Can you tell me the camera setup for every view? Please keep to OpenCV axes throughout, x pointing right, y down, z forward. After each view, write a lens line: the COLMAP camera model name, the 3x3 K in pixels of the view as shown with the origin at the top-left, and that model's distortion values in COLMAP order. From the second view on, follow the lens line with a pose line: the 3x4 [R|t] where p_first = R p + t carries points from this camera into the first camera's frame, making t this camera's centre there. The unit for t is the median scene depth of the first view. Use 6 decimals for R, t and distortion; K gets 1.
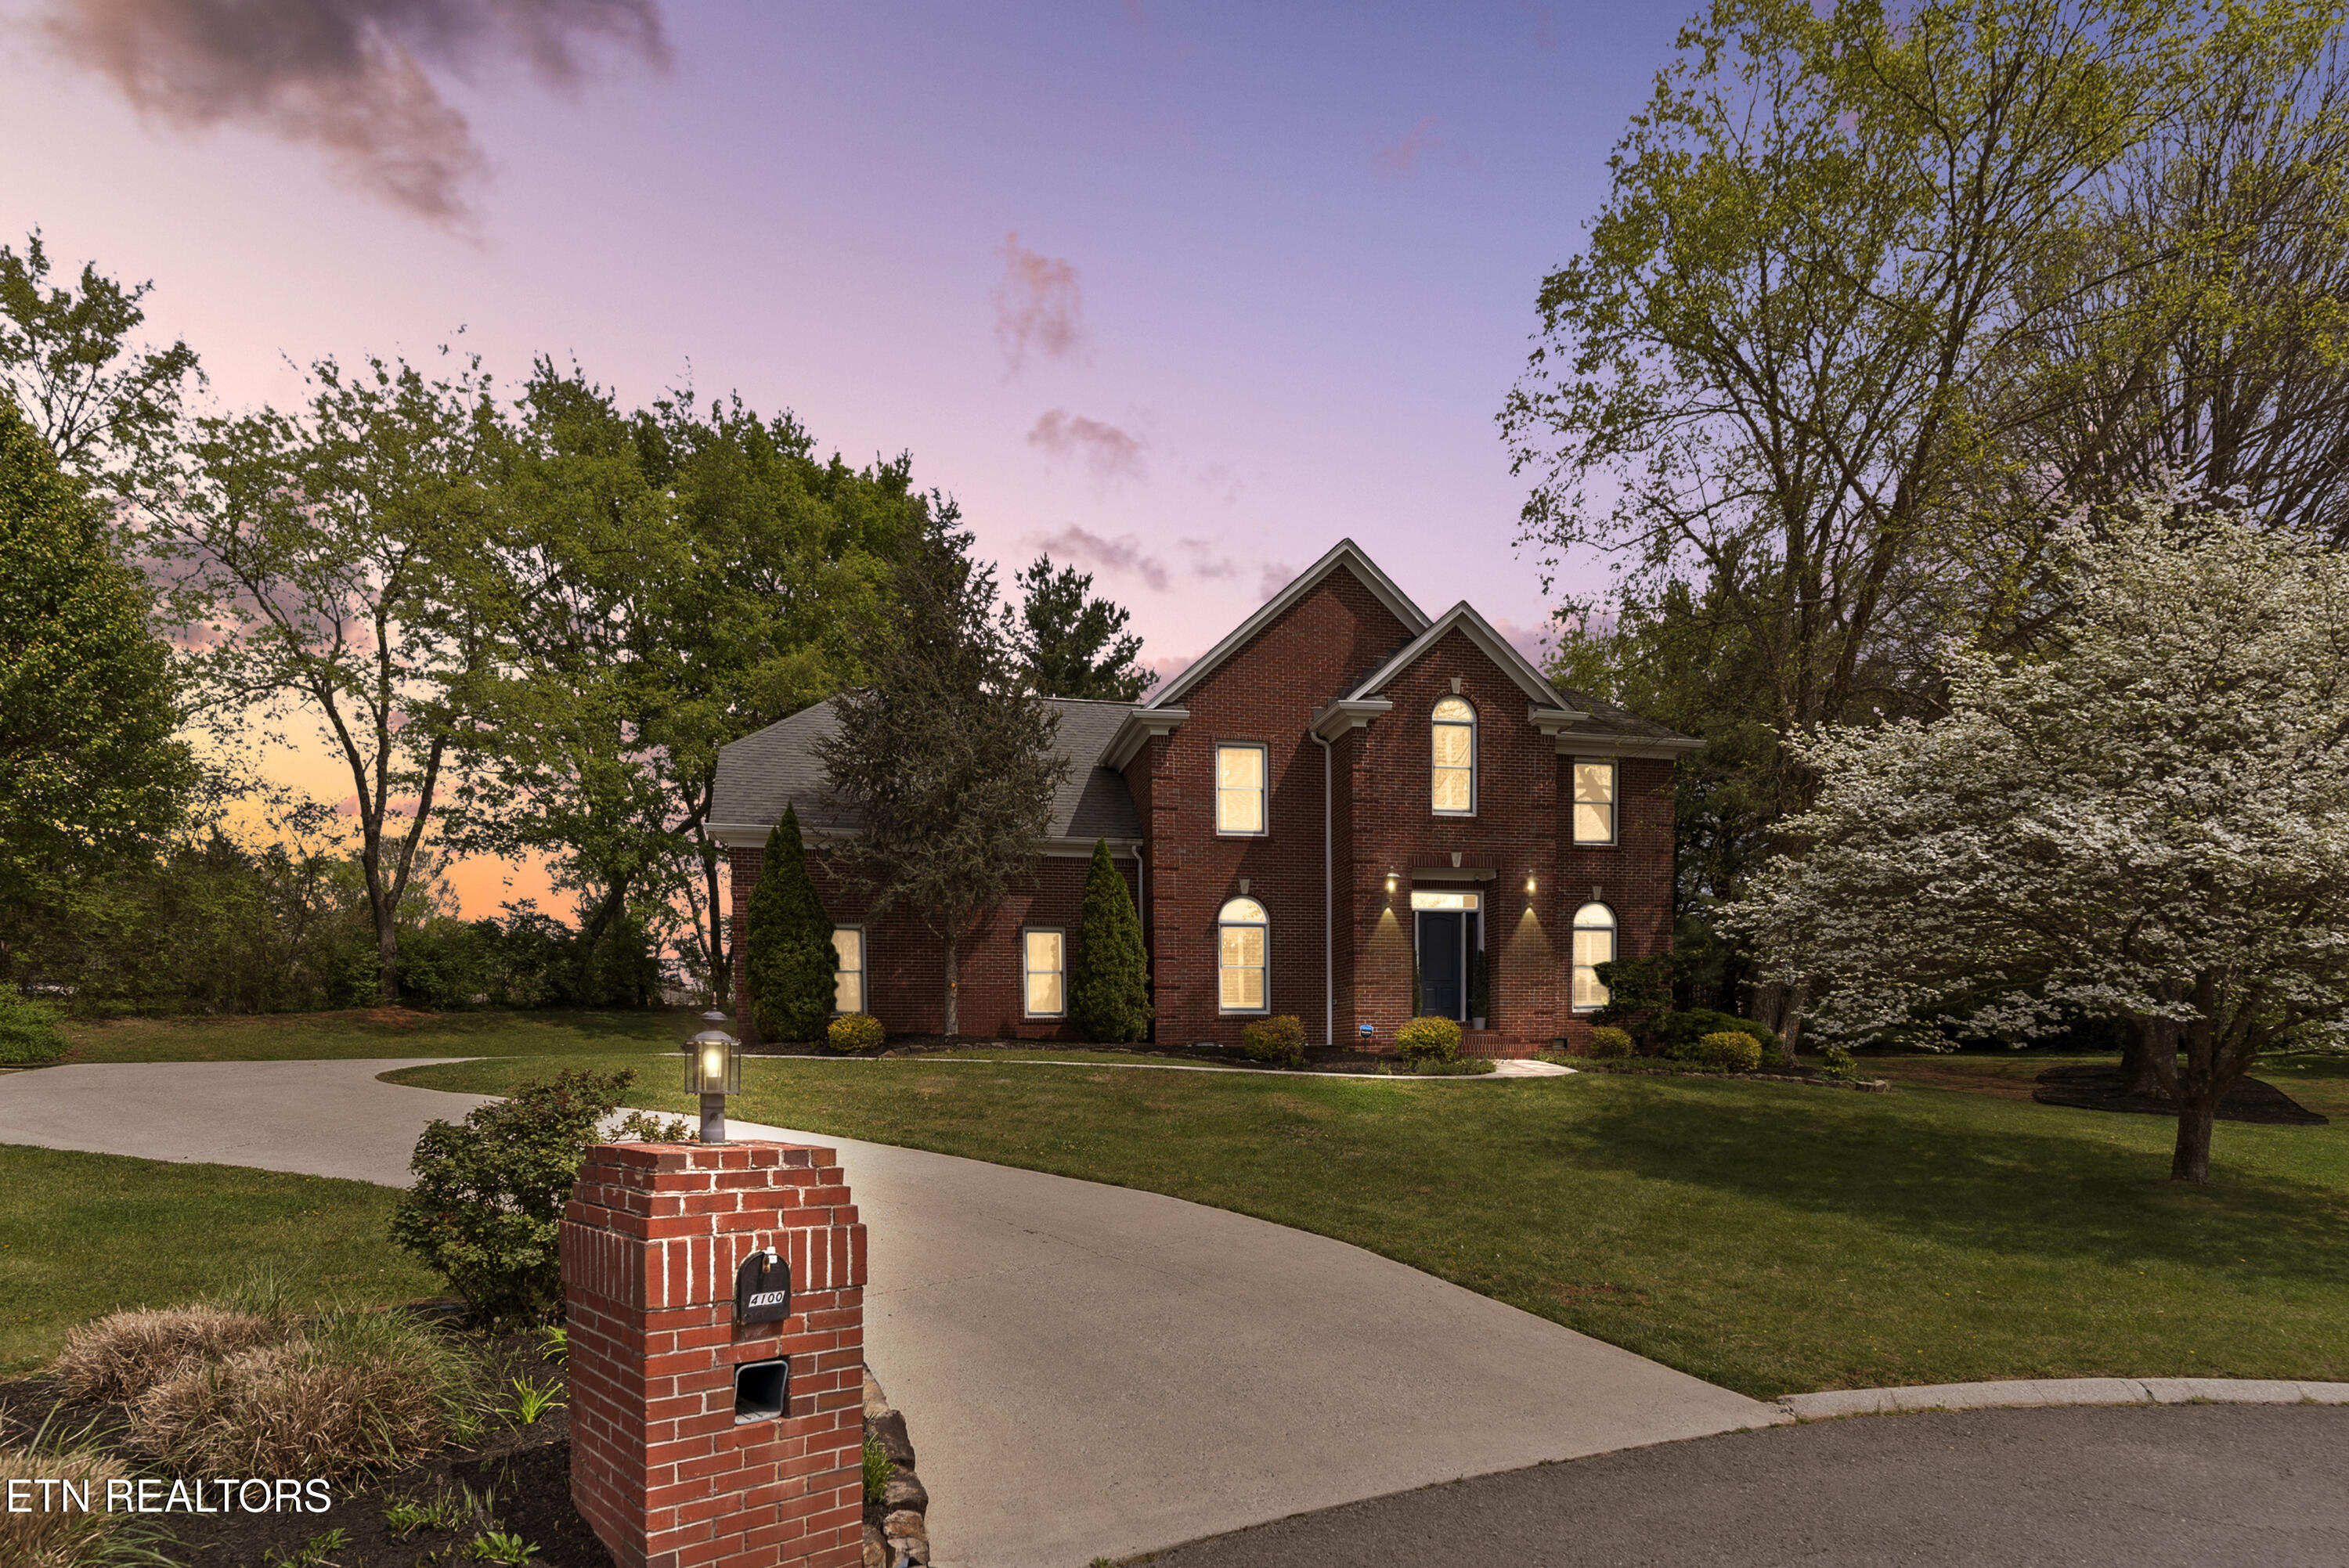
lens RADIAL K [[1241.0, 0, 1180.9], [0, 1241.0, 876.9], [0, 0, 1]] dist [0.002946, 0.000284]
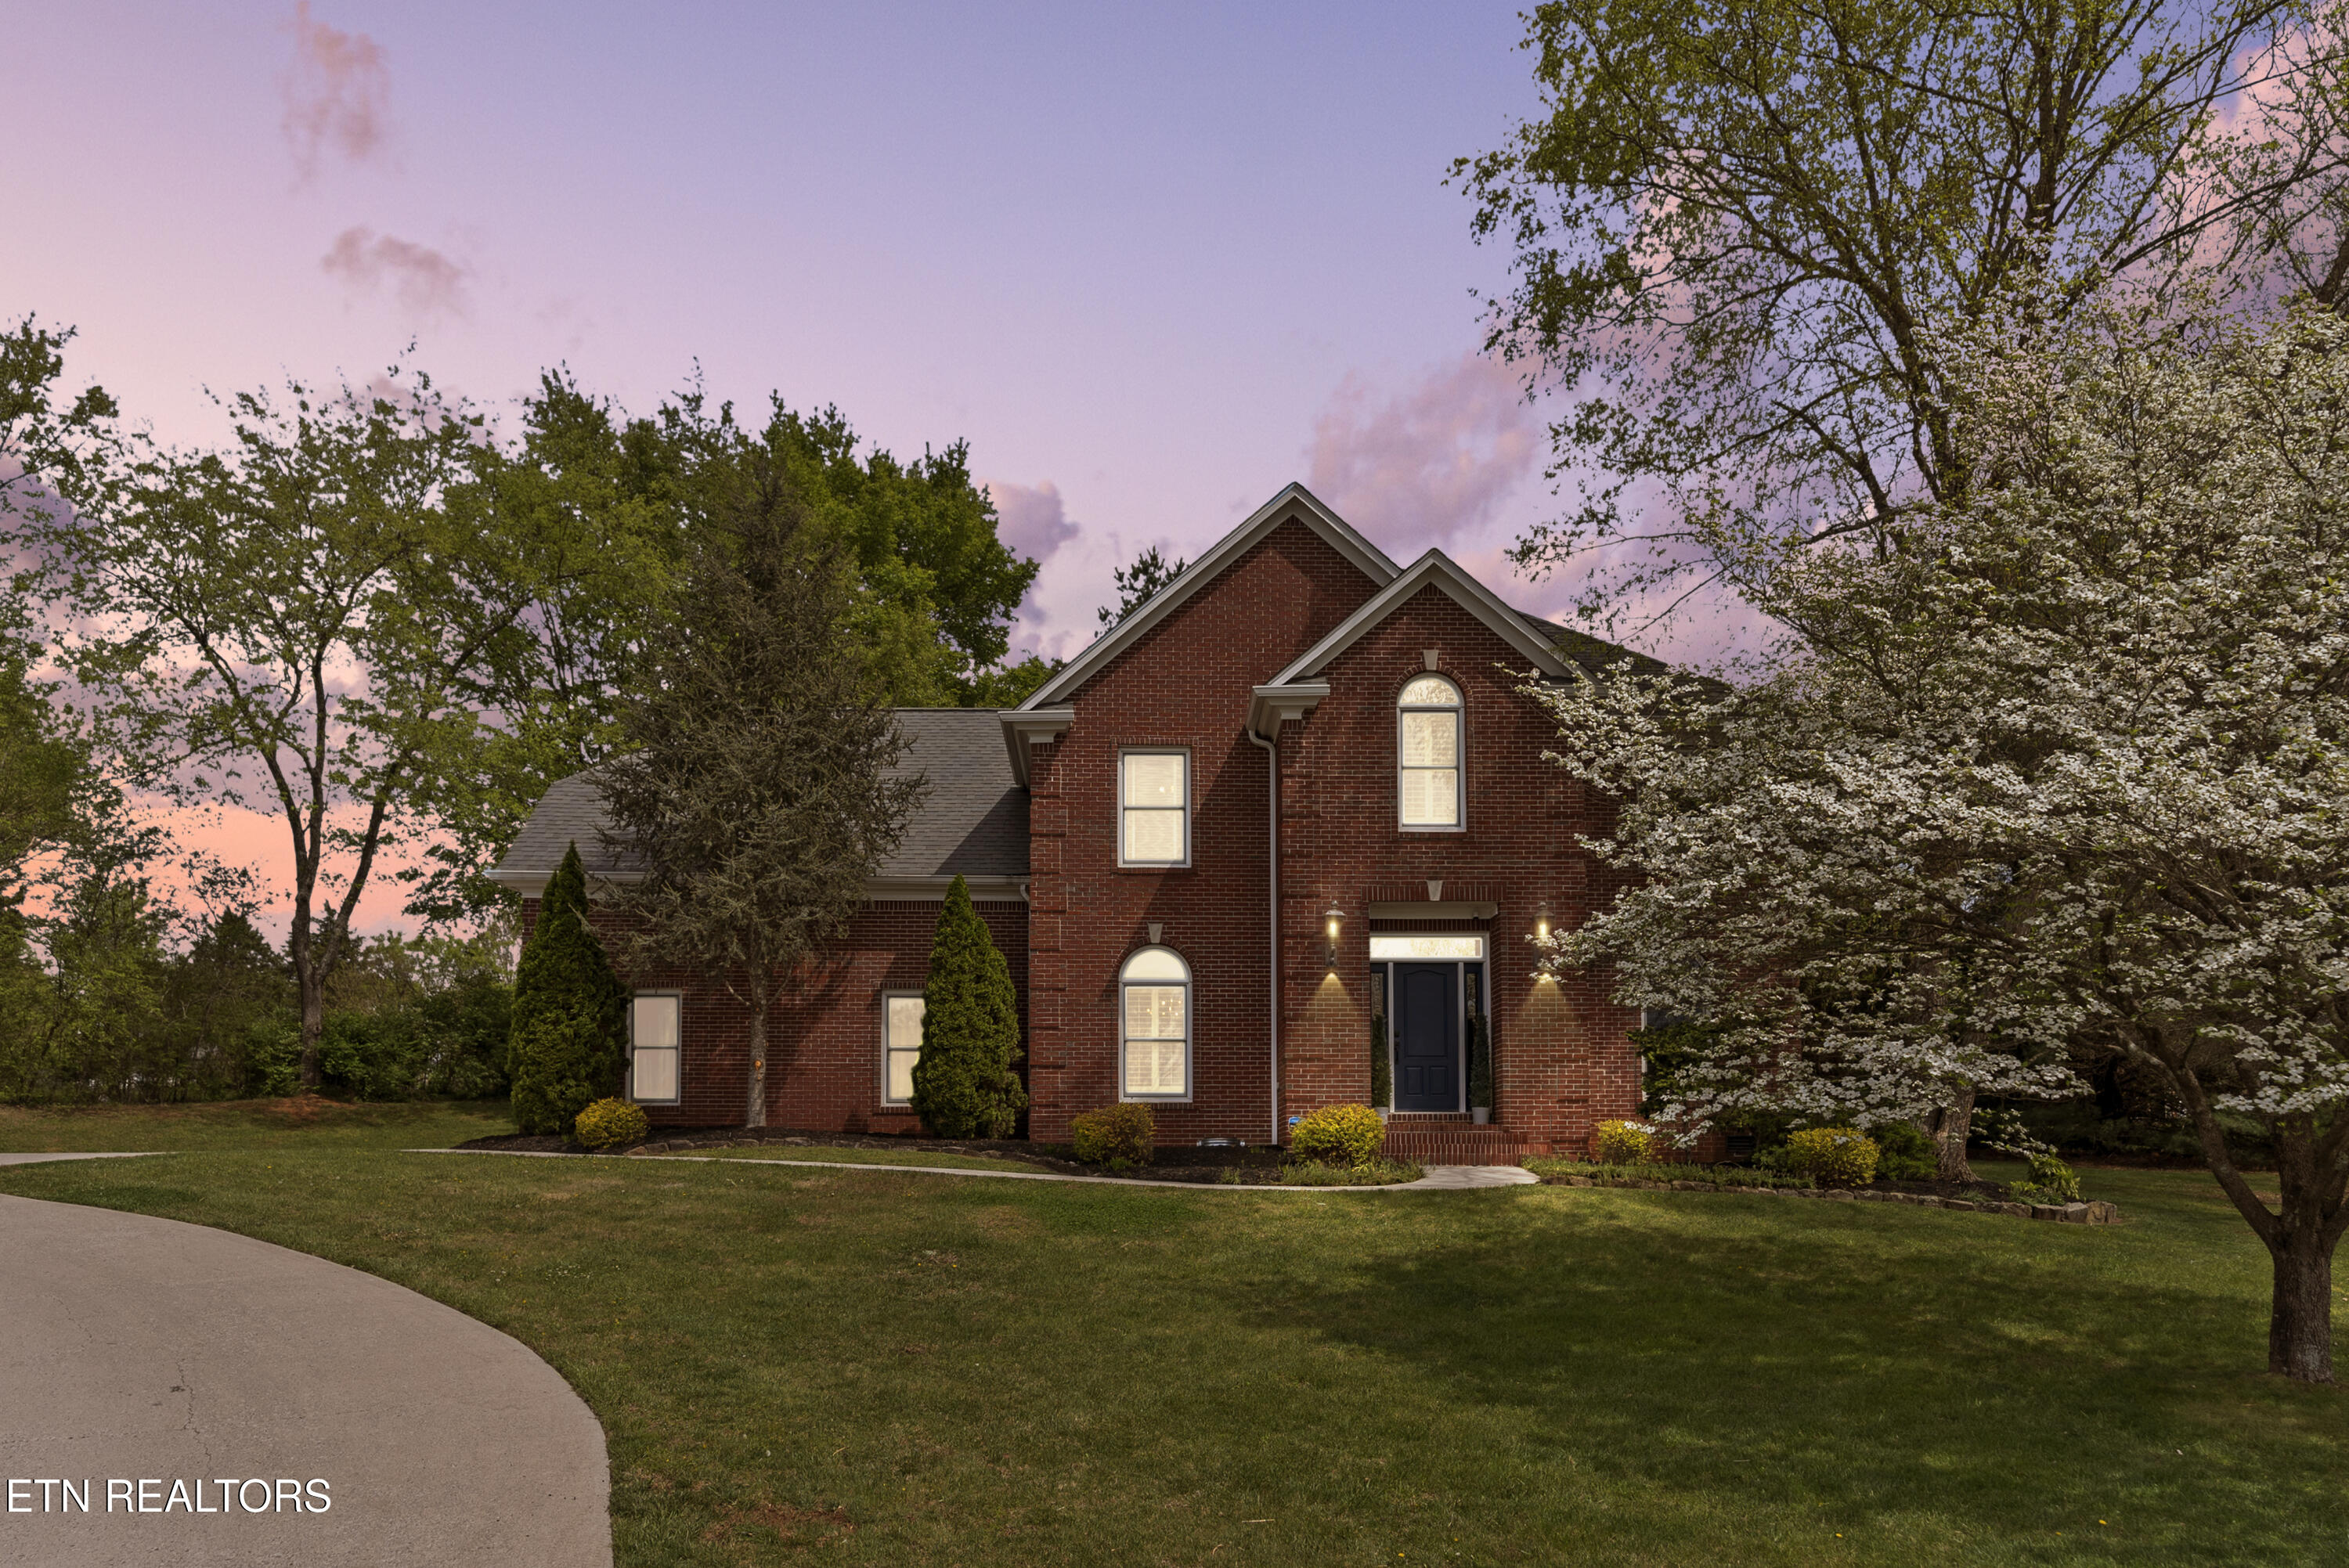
lens RADIAL K [[1504.6, 0, 1157.2], [0, 1504.6, 785.4], [0, 0, 1]] dist [-0.007465, 0.018259]
pose [[0.978471, -0.042003, -0.202067, 0.240766], [0.020826, 0.994169, -0.105808, 0.014937], [0.205332, 0.099321, 0.973639, 0.084676]]
